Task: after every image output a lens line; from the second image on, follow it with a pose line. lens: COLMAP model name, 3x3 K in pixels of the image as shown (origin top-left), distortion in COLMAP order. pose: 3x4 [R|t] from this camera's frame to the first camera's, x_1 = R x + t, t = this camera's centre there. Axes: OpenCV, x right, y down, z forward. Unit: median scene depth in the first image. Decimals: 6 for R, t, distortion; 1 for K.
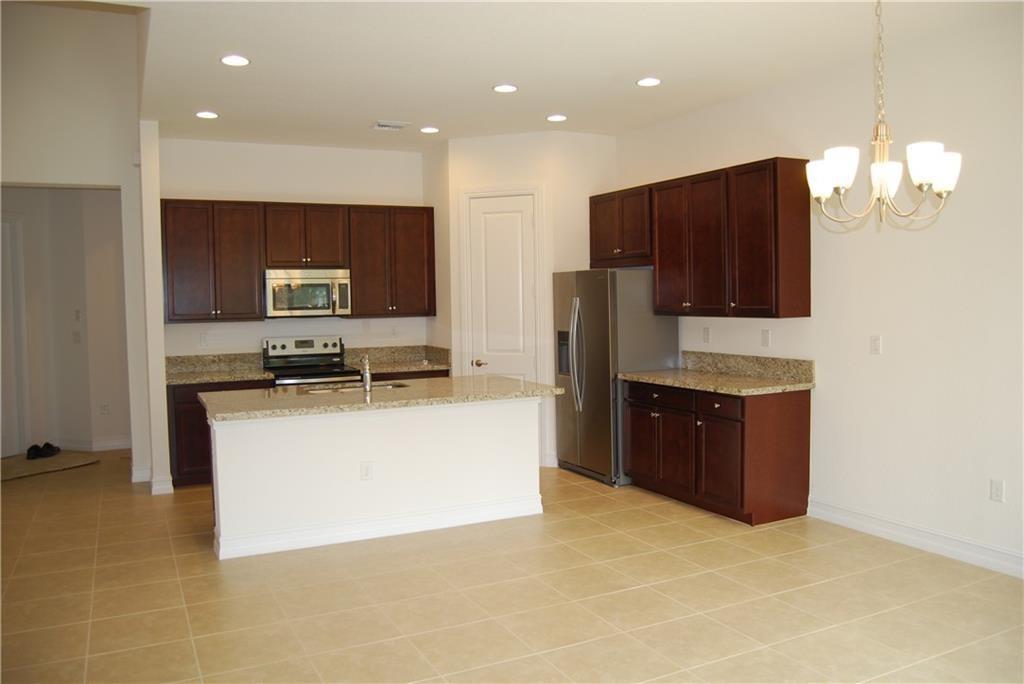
lens RADIAL K [[796.0, 0, 515.3], [0, 796.0, 341.9], [0, 0, 1]] dist [-0.100213, 0.042877]
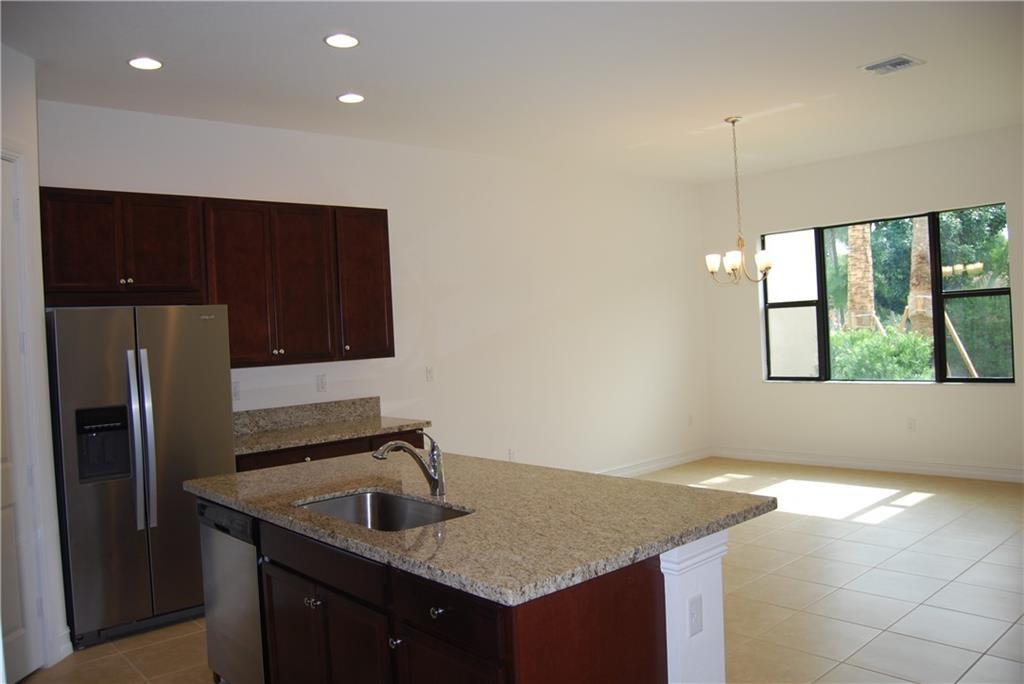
lens RADIAL K [[796.0, 0, 515.3], [0, 796.0, 341.9], [0, 0, 1]] dist [-0.100213, 0.042877]
pose [[-0.262441, 0.015487, 0.964824, -0.650985], [0.109495, 0.993891, 0.013830, -0.040487], [-0.958716, 0.109273, -0.262533, 0.952572]]
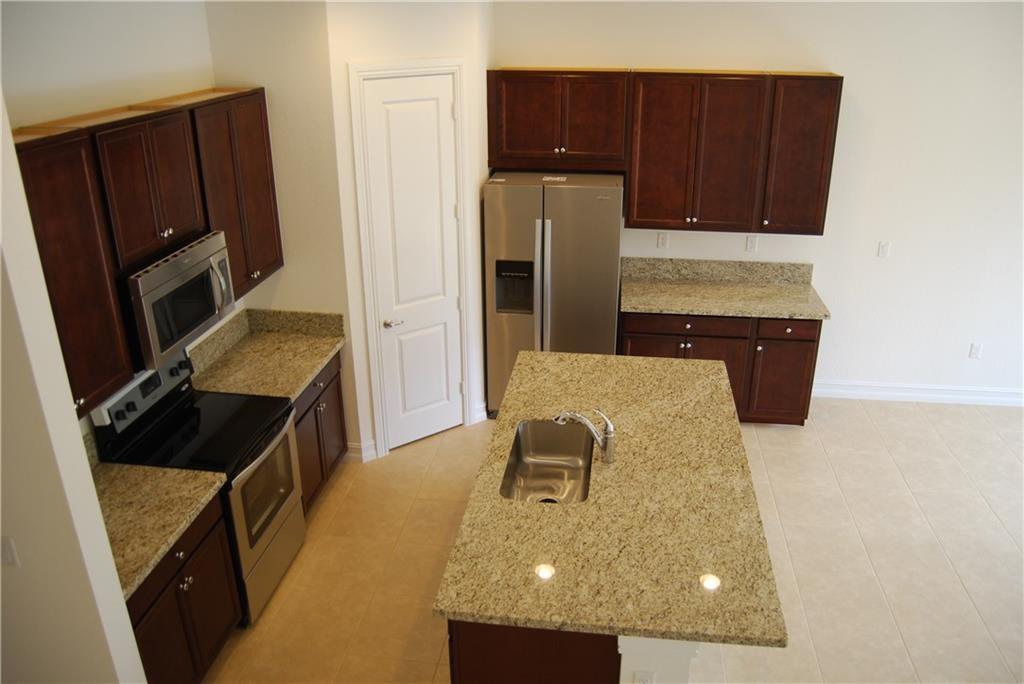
lens RADIAL K [[796.0, 0, 515.3], [0, 796.0, 341.9], [0, 0, 1]] dist [-0.100213, 0.042877]
pose [[0.563248, -0.306212, 0.767455, -0.625073], [0.040697, 0.937951, 0.344371, -0.231063], [-0.825285, -0.162733, 0.540761, 0.635240]]
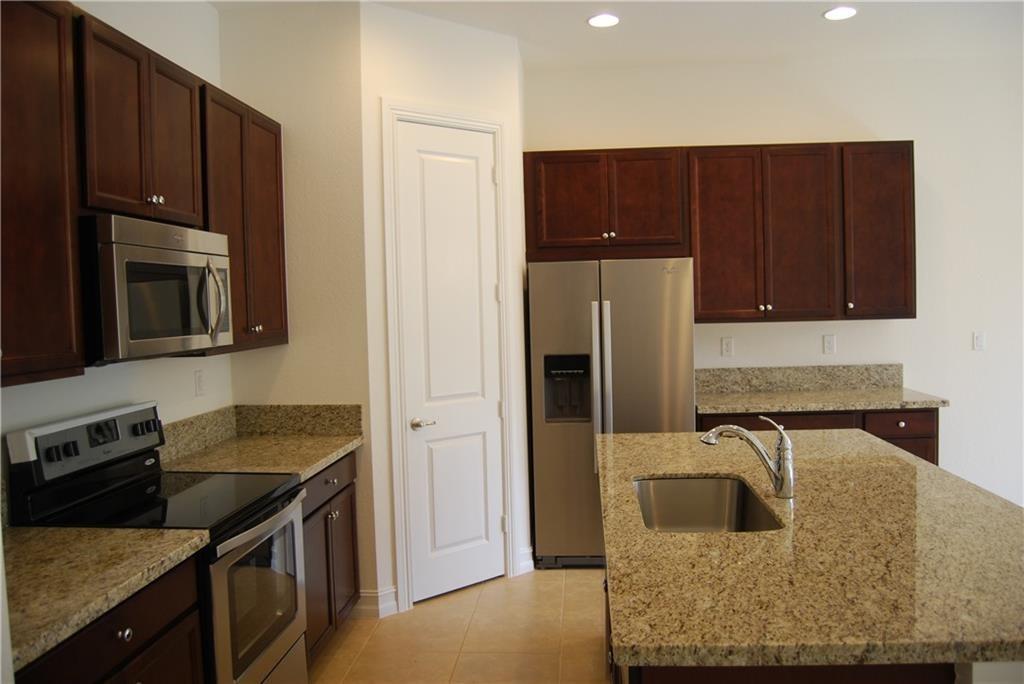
lens RADIAL K [[796.0, 0, 515.3], [0, 796.0, 341.9], [0, 0, 1]] dist [-0.100213, 0.042877]
pose [[0.517226, -0.041457, 0.854844, -0.568105], [0.066952, 0.997725, 0.007877, -0.035066], [-0.853226, 0.053159, 0.518825, 0.787363]]
